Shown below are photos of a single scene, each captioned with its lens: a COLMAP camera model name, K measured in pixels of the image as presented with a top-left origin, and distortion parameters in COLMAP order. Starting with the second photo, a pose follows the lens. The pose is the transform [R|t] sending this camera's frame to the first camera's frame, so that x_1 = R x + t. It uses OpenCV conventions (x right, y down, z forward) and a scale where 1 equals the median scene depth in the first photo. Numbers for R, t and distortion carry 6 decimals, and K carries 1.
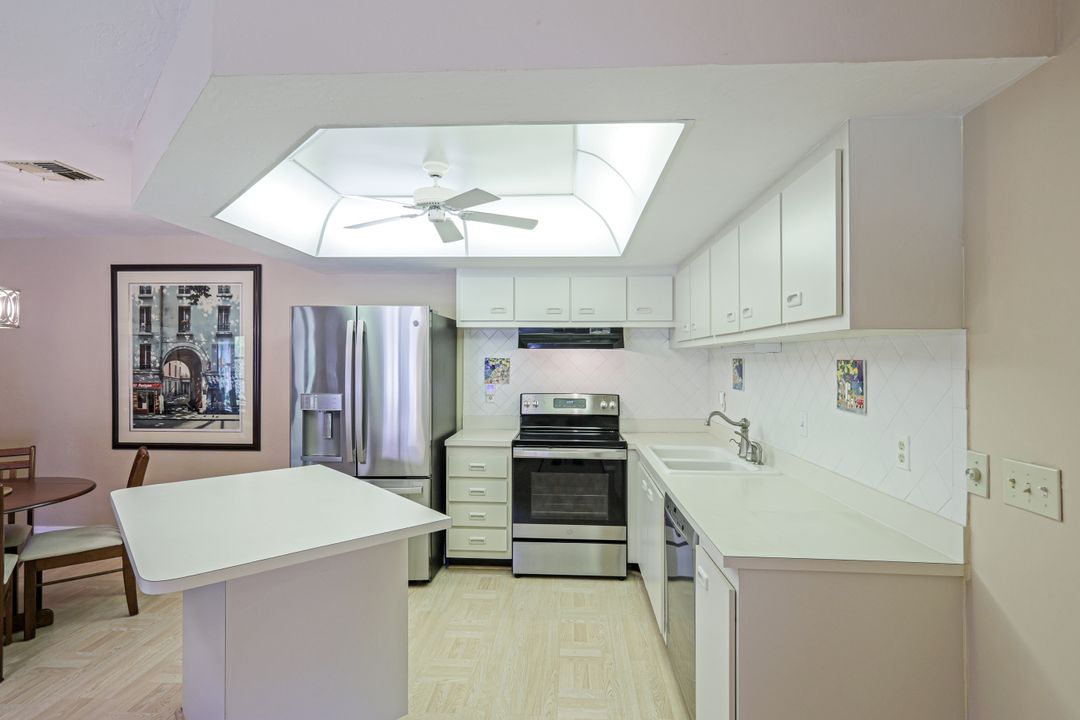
lens RADIAL K [[556.6, 0, 532.4], [0, 556.6, 352.7], [0, 0, 1]] dist [0.014179, 0.001148]
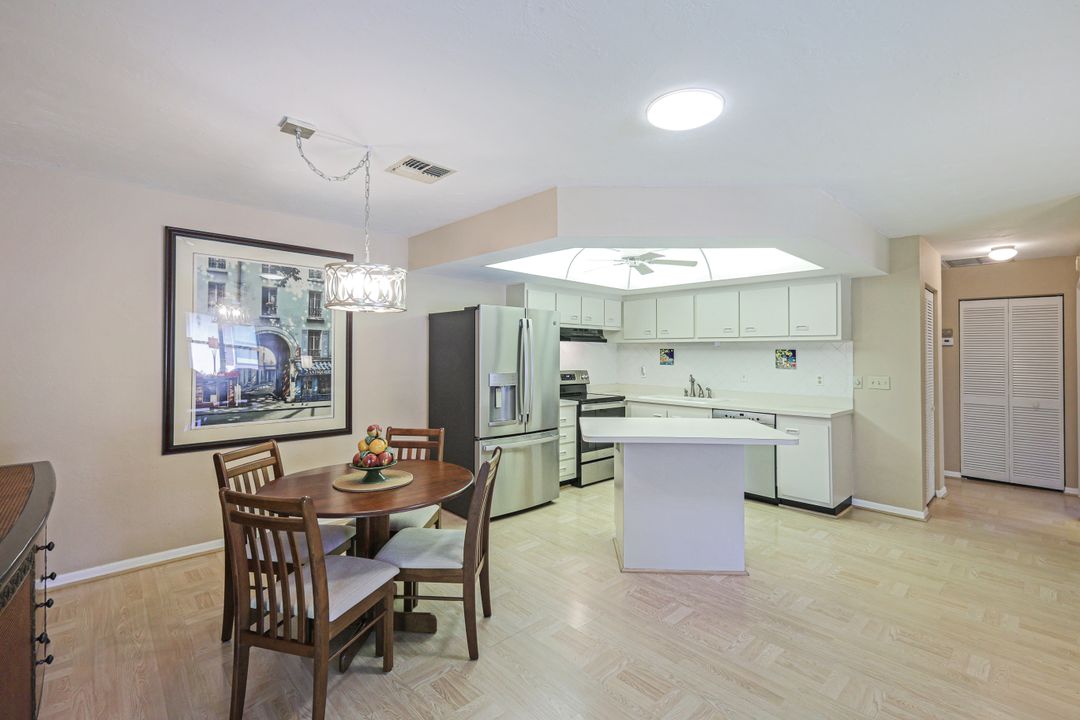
lens RADIAL K [[483.8, 0, 545.4], [0, 483.8, 347.5], [0, 0, 1]] dist [-0.002279, 0.001792]
pose [[0.678536, 0.010766, 0.734488, -0.898796], [-0.014716, 0.999891, -0.001061, 0.010483], [-0.734420, -0.010088, 0.678621, 0.127335]]
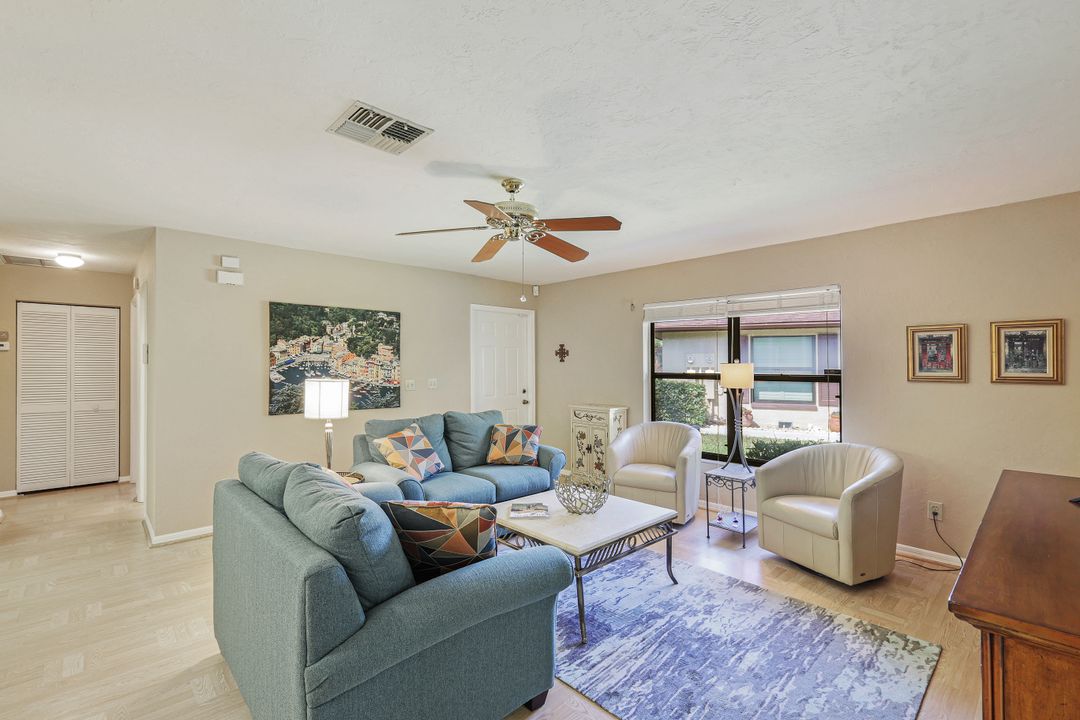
lens RADIAL K [[483.8, 0, 543.8], [0, 483.8, 359.5], [0, 0, 1]] dist [-0.002279, 0.001792]
pose [[-0.732153, 0.002268, 0.681137, -0.939764], [-0.010136, 0.999847, -0.014224, 0.012082], [-0.681065, -0.017318, -0.732018, 0.174979]]
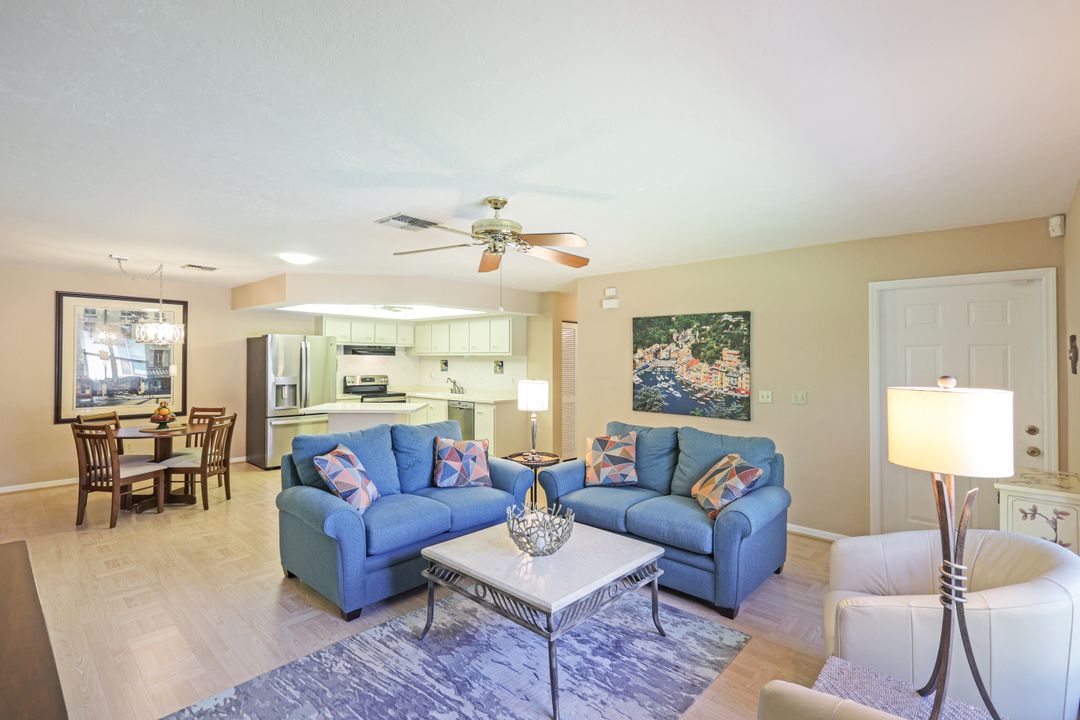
lens RADIAL K [[508.1, 0, 543.3], [0, 508.1, 354.3], [0, 0, 1]] dist [0.004301, 0.001366]
pose [[0.630174, 0.010298, 0.776385, -0.981165], [-0.014314, 0.999896, -0.001644, -0.015815], [-0.776322, -0.010078, 0.630256, -0.738972]]
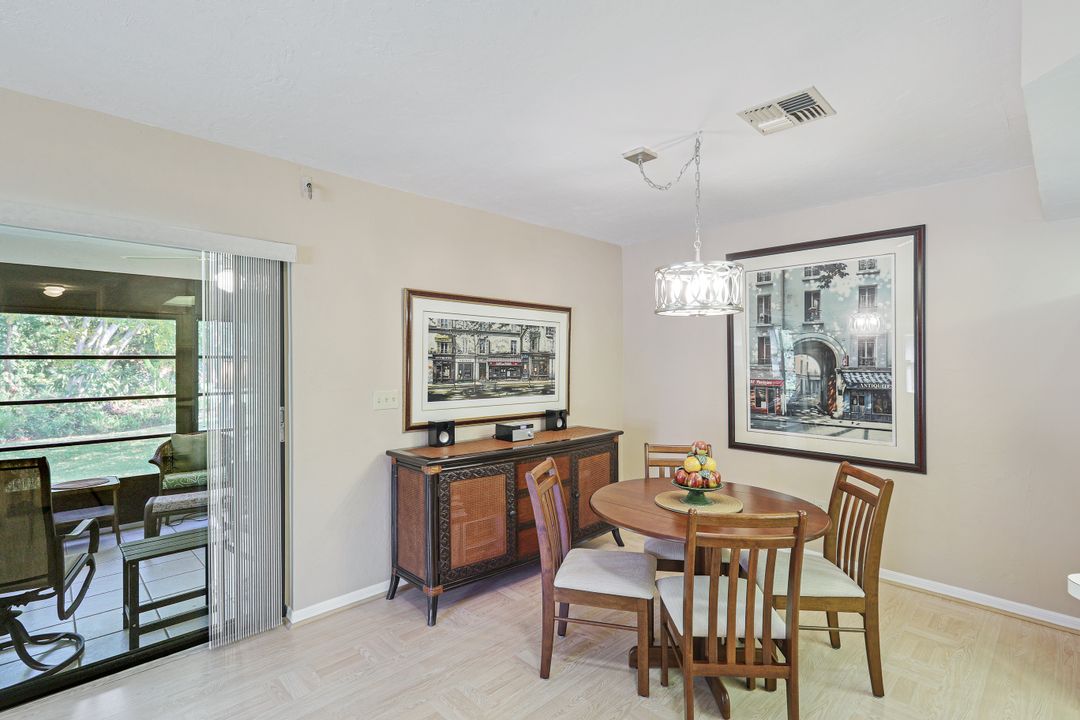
lens RADIAL K [[508.1, 0, 542.4], [0, 508.1, 359.9], [0, 0, 1]] dist [0.004301, 0.001366]
pose [[0.742871, -0.002106, -0.669431, -0.409911], [0.007073, 0.999964, 0.004703, 0.015759], [0.669397, -0.008229, 0.742859, 0.150830]]
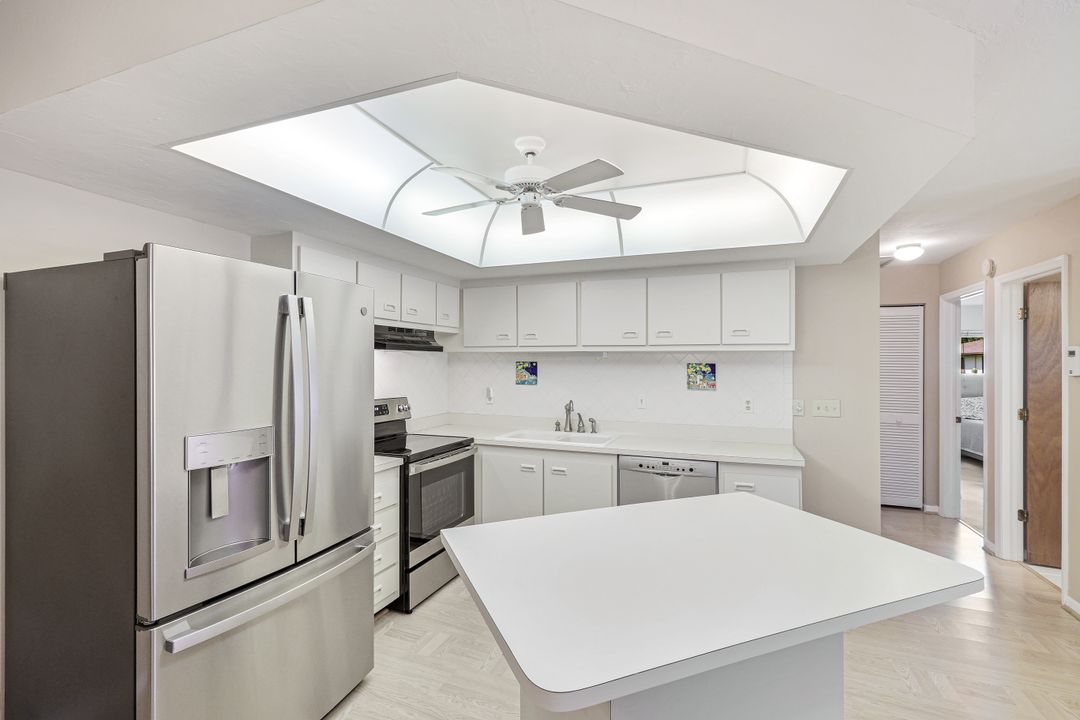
lens RADIAL K [[483.8, 0, 540.2], [0, 483.8, 361.9], [0, 0, 1]] dist [-0.002279, 0.001792]
pose [[0.309679, -0.000478, 0.950841, -0.555887], [-0.014798, 0.999876, 0.005322, 0.003640], [-0.950726, -0.015719, 0.309634, 0.473801]]
